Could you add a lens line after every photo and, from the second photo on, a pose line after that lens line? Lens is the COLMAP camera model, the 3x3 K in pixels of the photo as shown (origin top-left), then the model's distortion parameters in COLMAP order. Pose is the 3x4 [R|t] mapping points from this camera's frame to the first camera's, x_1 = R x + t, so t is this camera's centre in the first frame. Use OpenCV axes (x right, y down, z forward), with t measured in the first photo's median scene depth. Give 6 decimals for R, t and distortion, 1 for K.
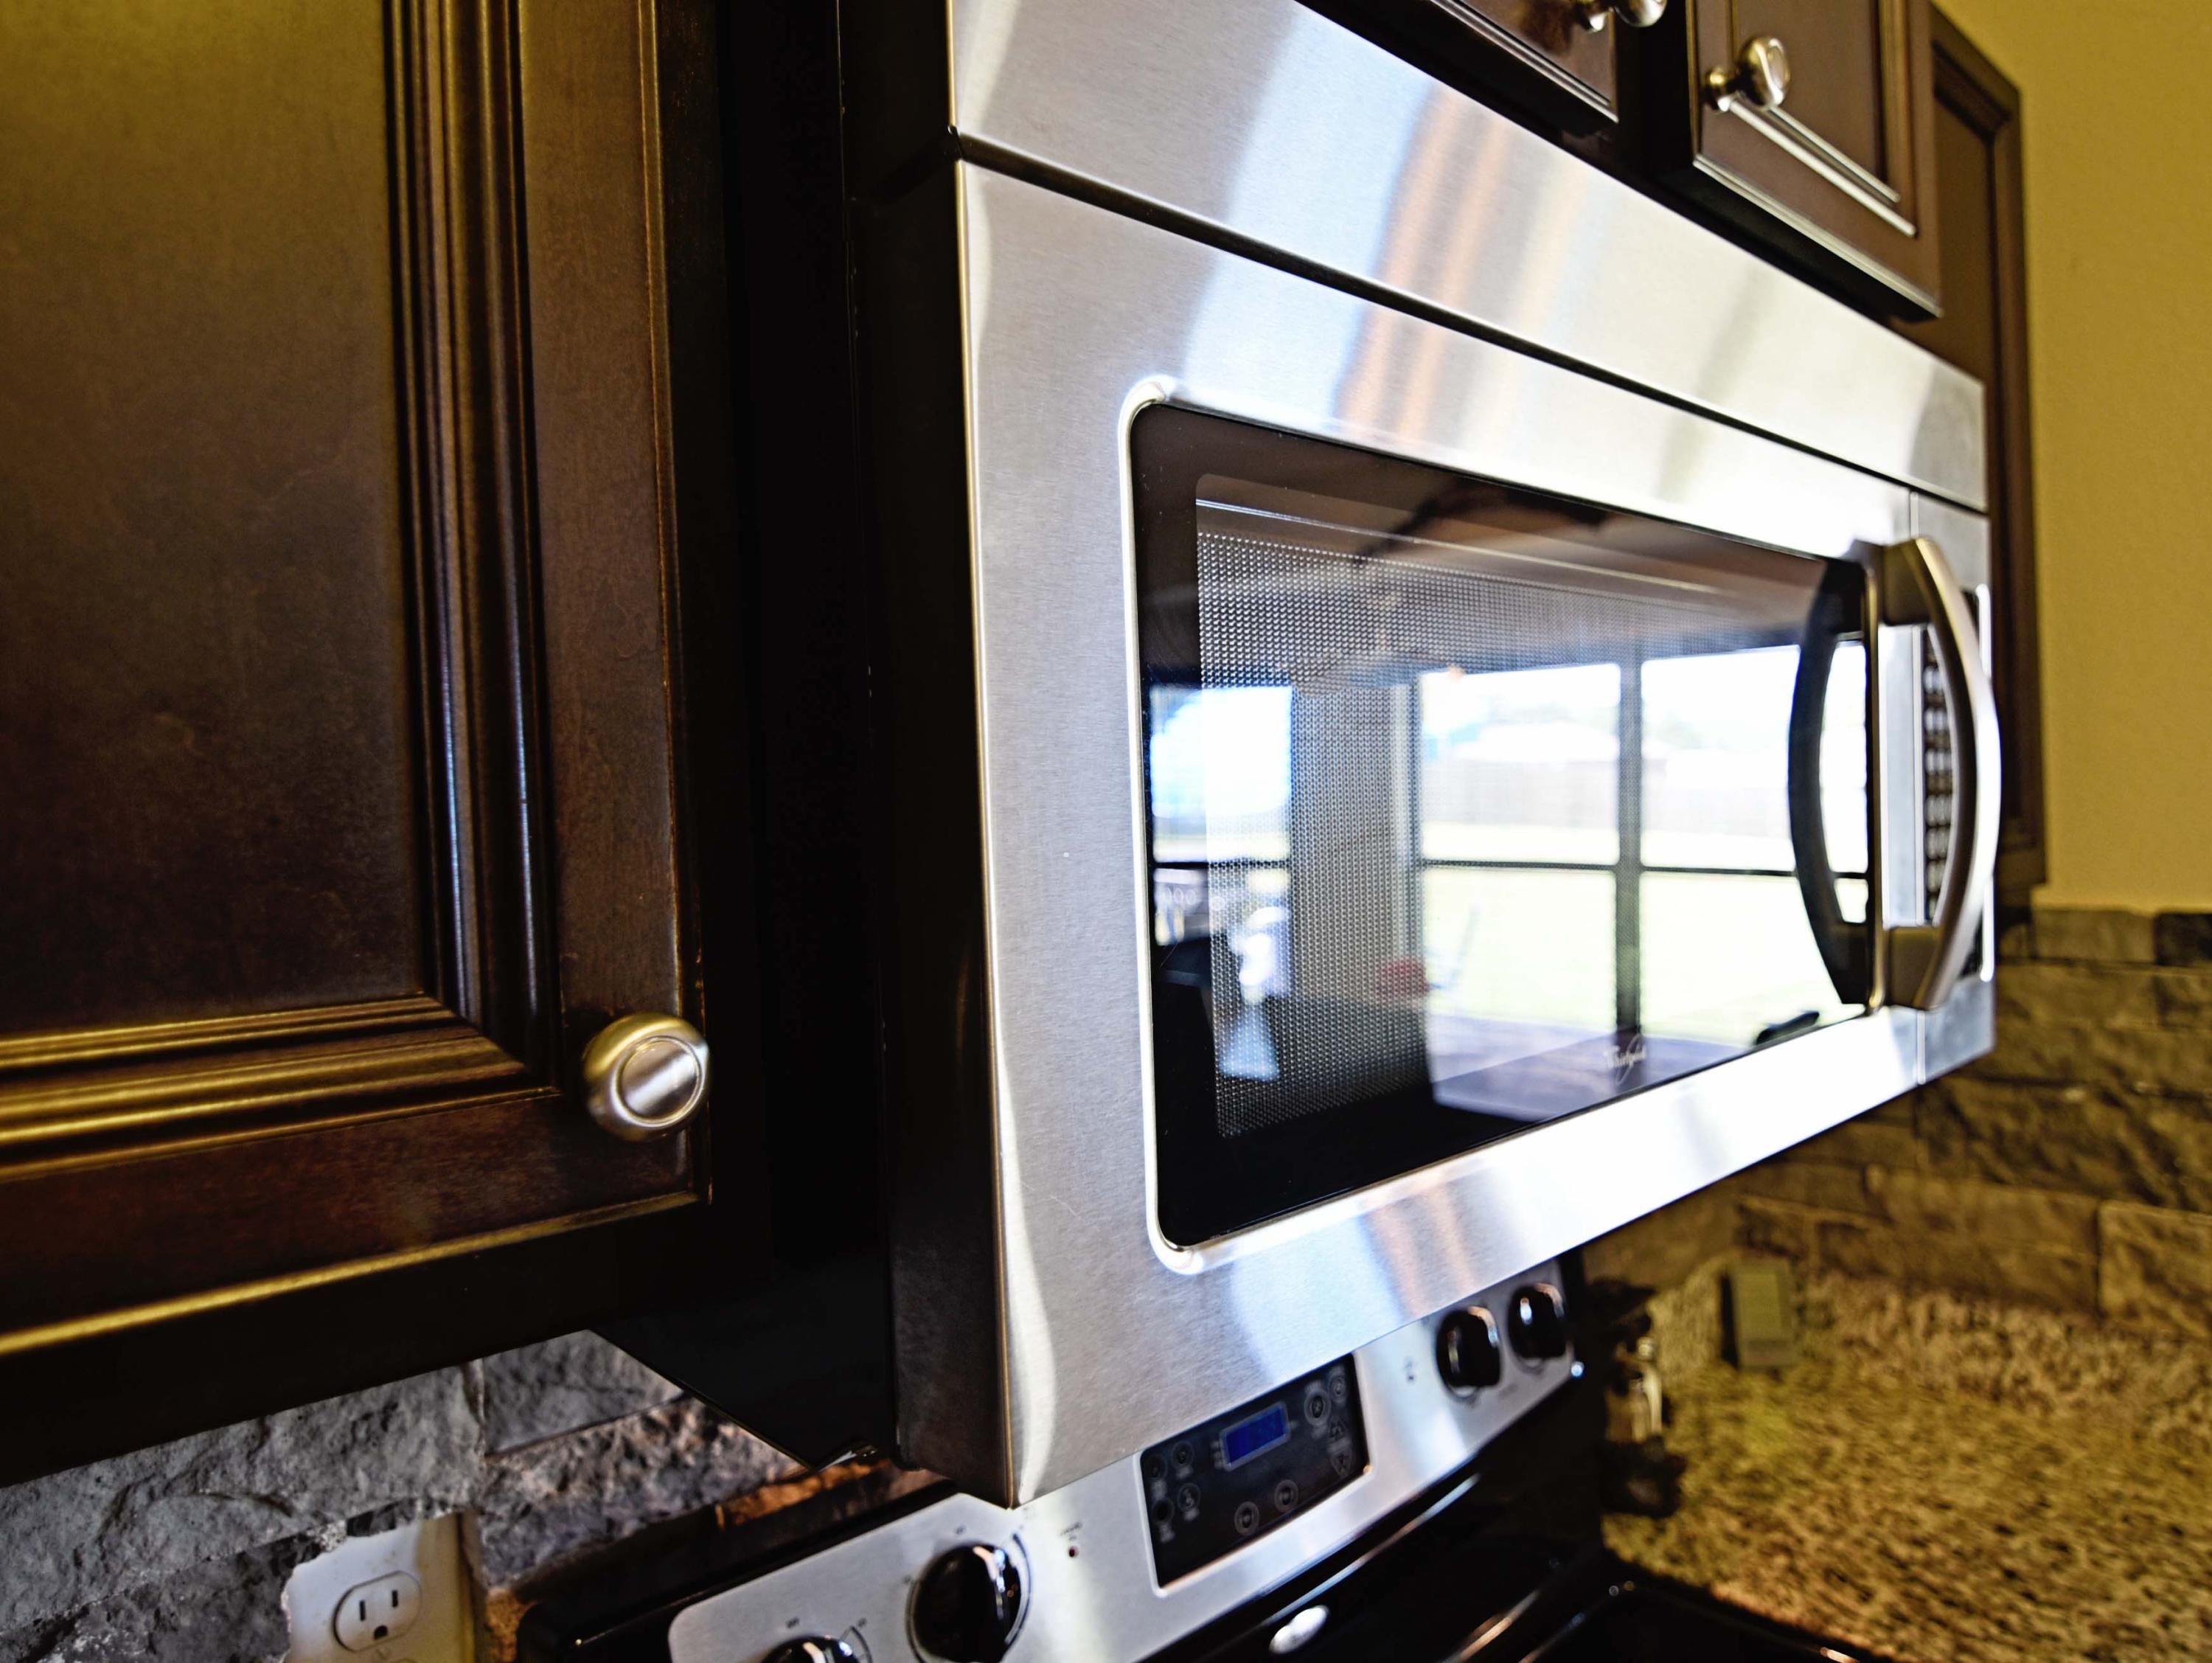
lens RADIAL K [[1218.0, 0, 1106.0], [0, 1218.0, 831.5], [0, 0, 1]] dist [-0.000453, -0.000095]
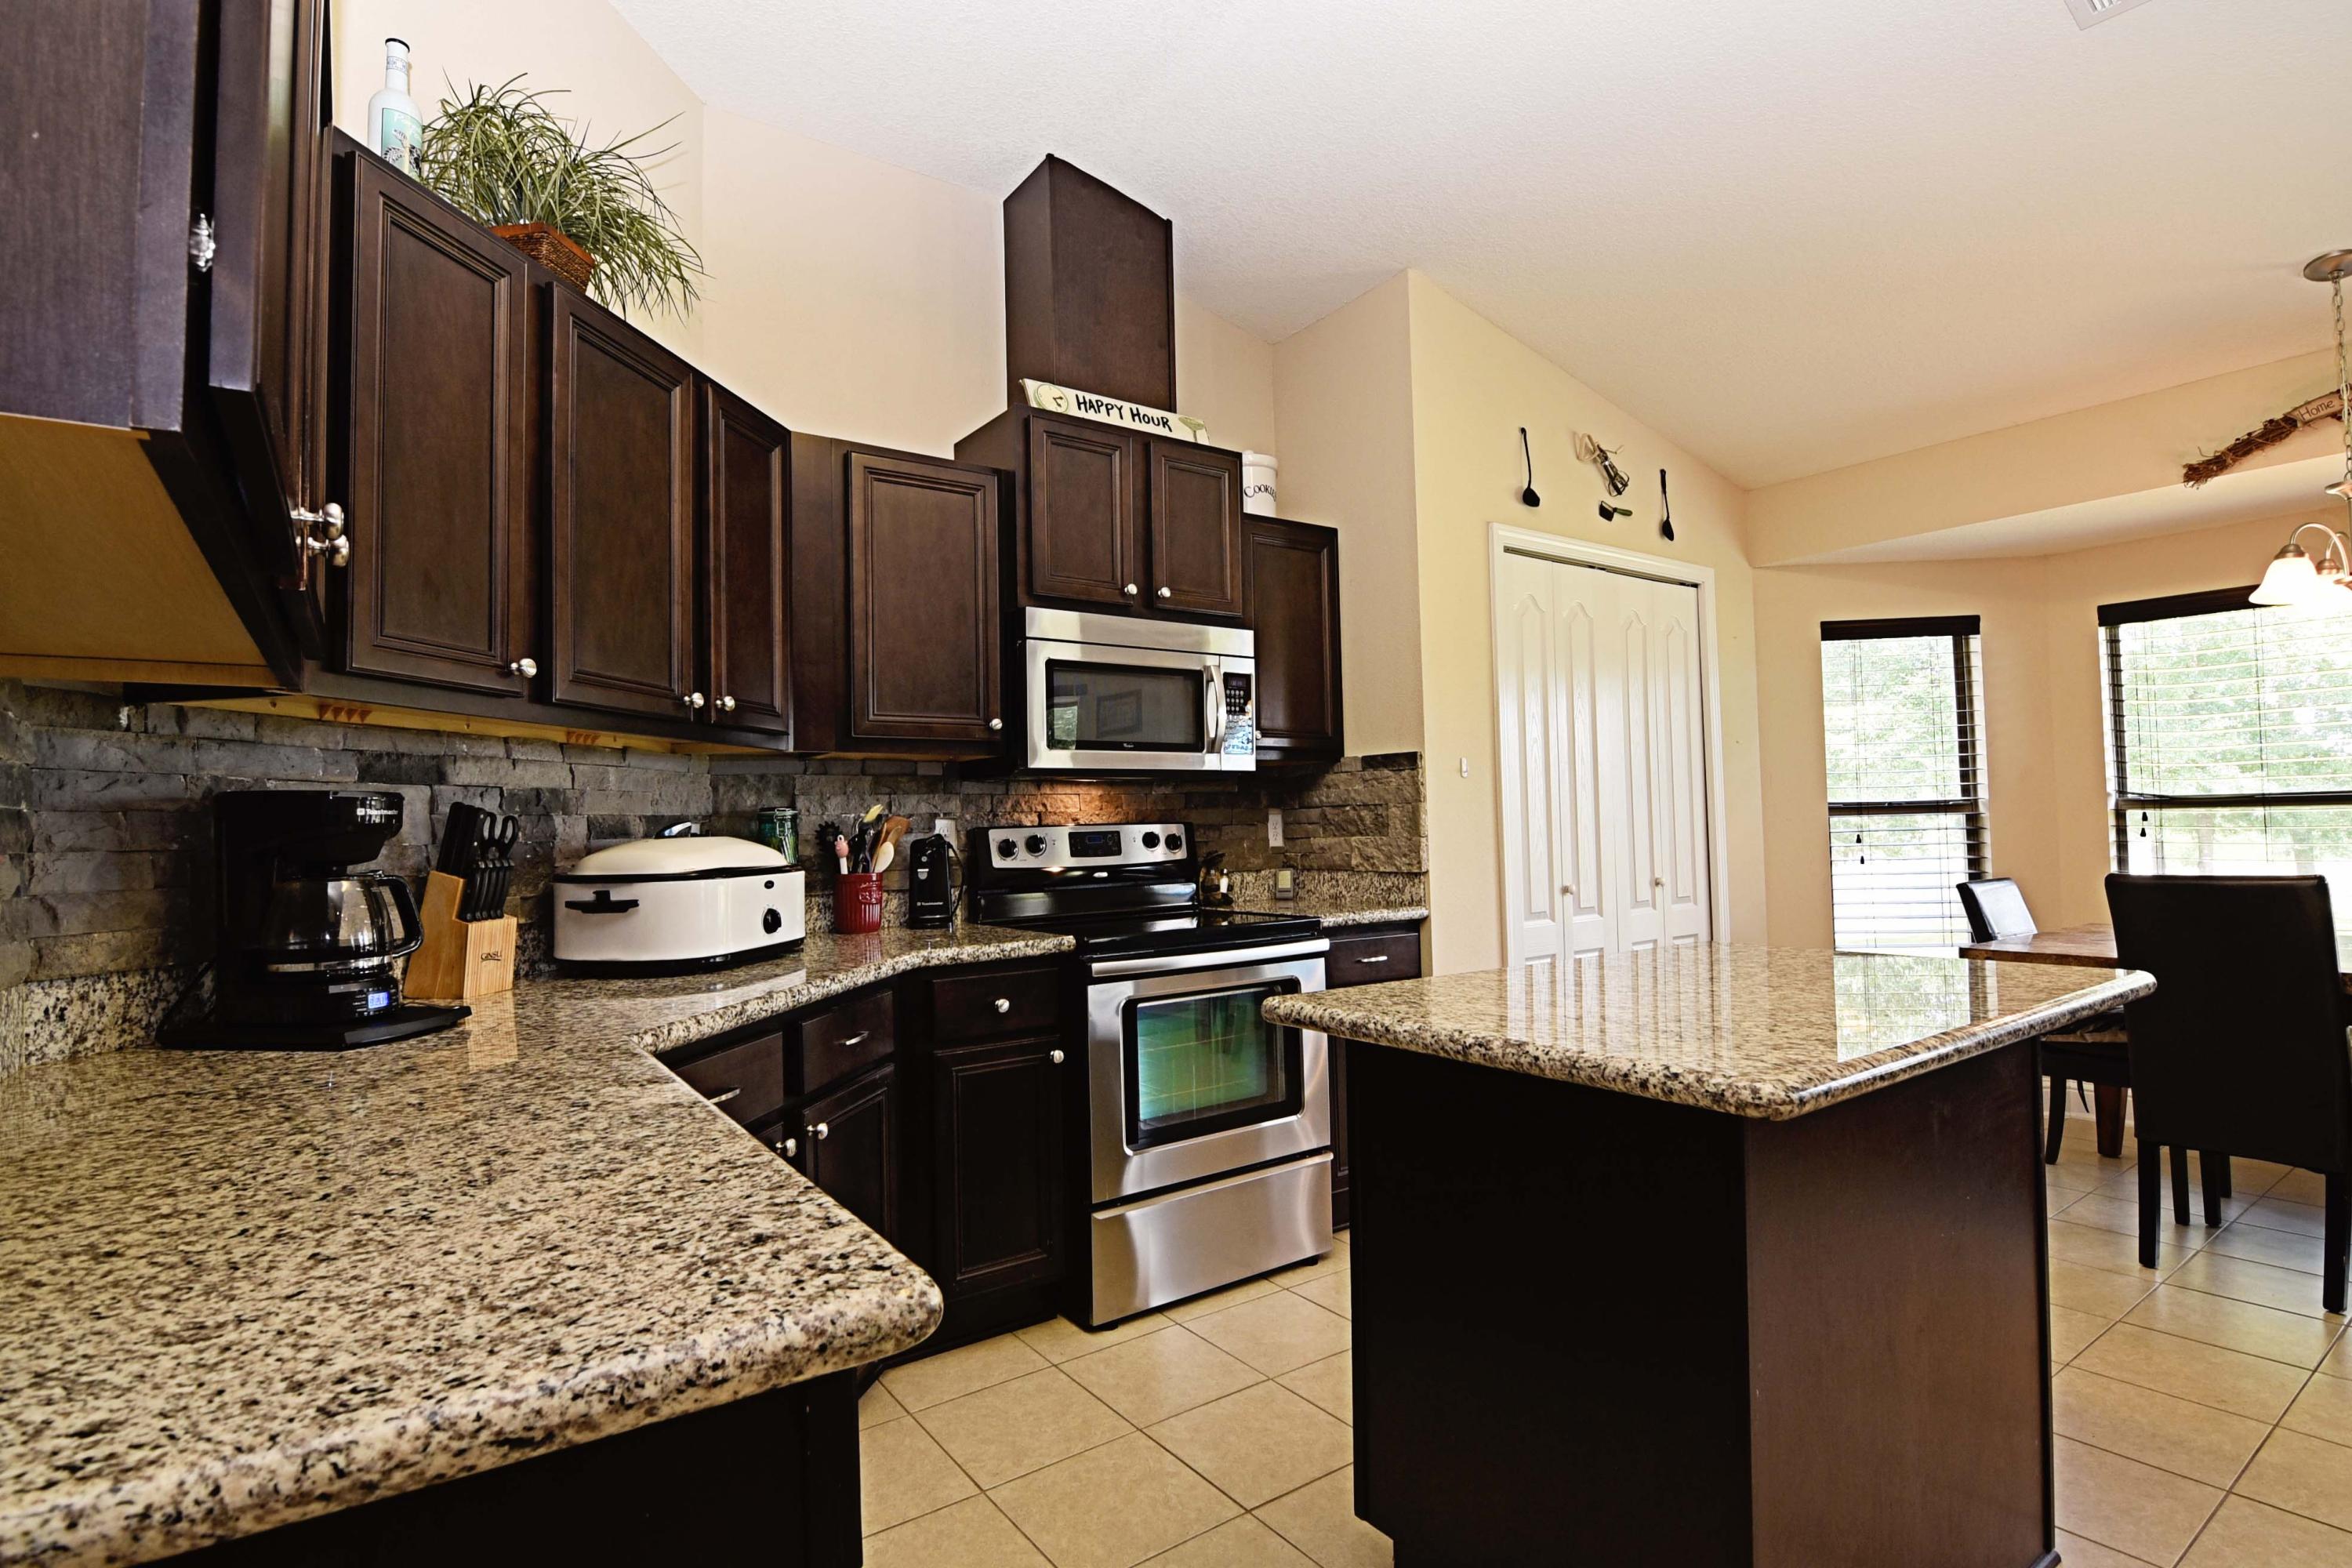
lens RADIAL K [[1139.4, 0, 1166.3], [0, 1139.4, 784.5], [0, 0, 1]] dist [-0.002944, -0.011285]
pose [[0.998829, 0.017433, -0.045122, 0.414371], [-0.018770, 0.999392, -0.029381, 0.257187], [0.044582, 0.030194, 0.998549, -2.406177]]
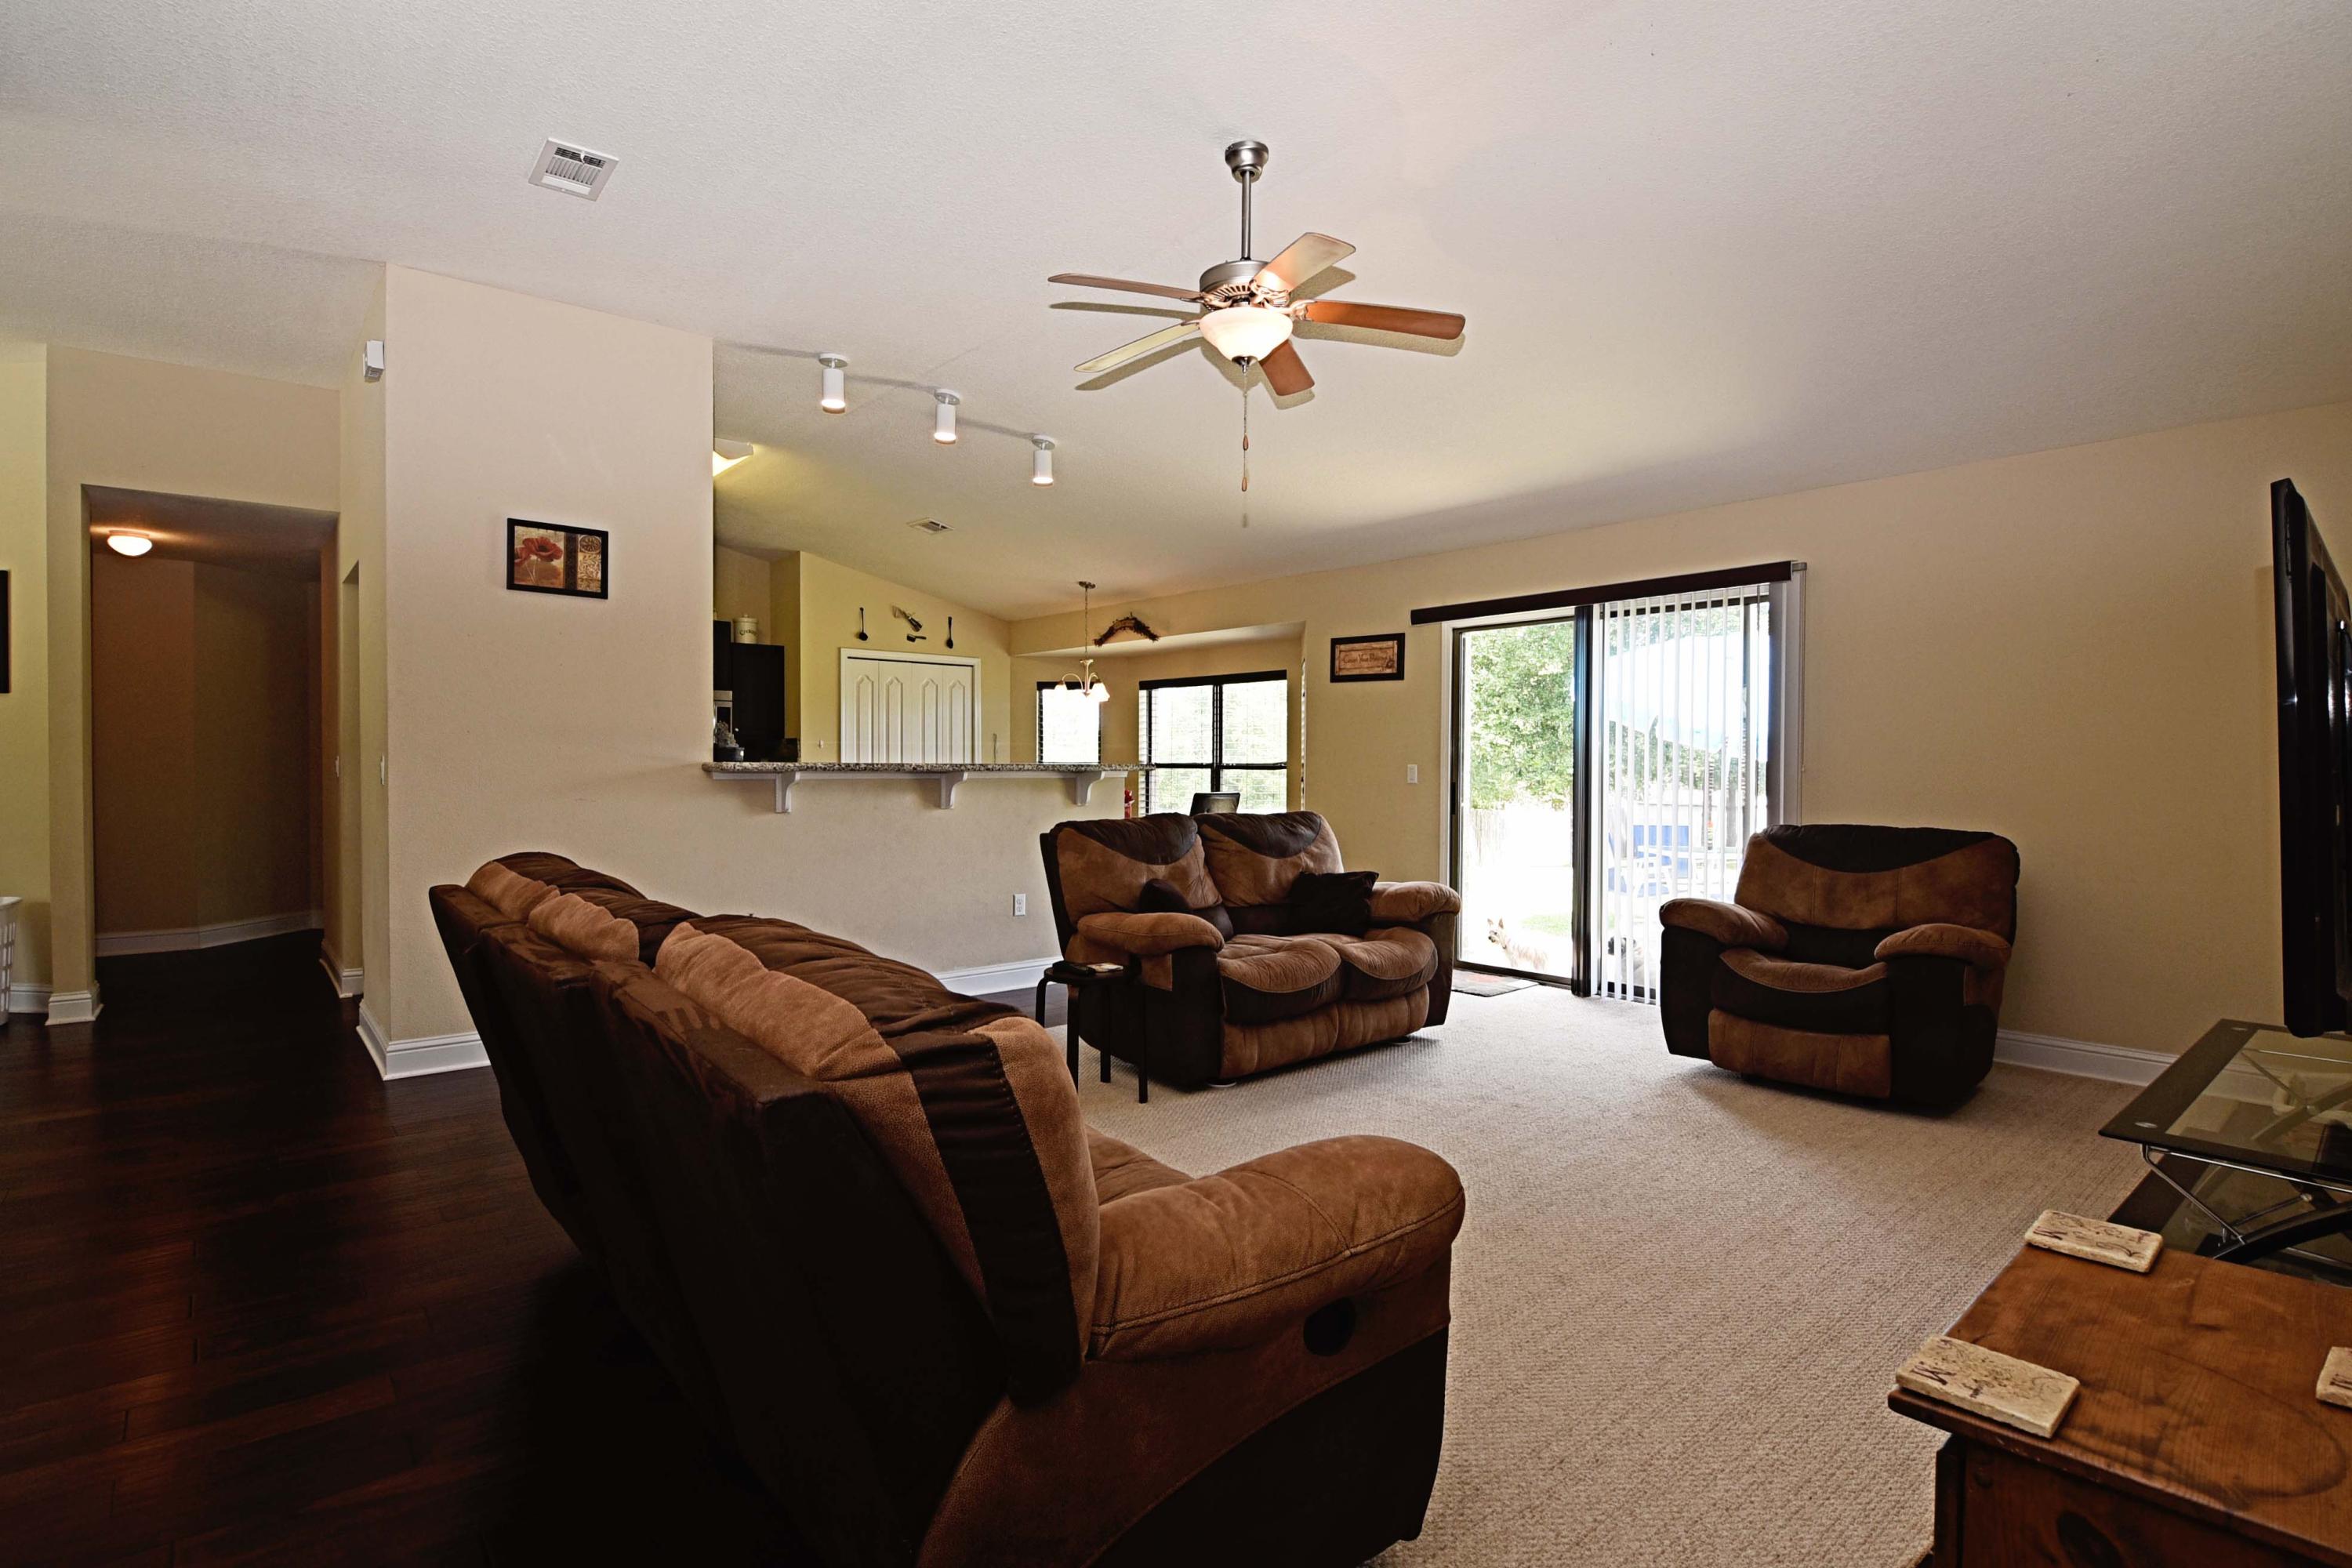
lens RADIAL K [[1139.4, 0, 1166.3], [0, 1139.4, 784.5], [0, 0, 1]] dist [-0.002944, -0.011285]
pose [[0.997970, 0.046196, 0.043848, 3.318016], [-0.047165, 0.998659, 0.021324, 0.092163], [-0.042804, -0.023349, 0.998811, -7.677852]]
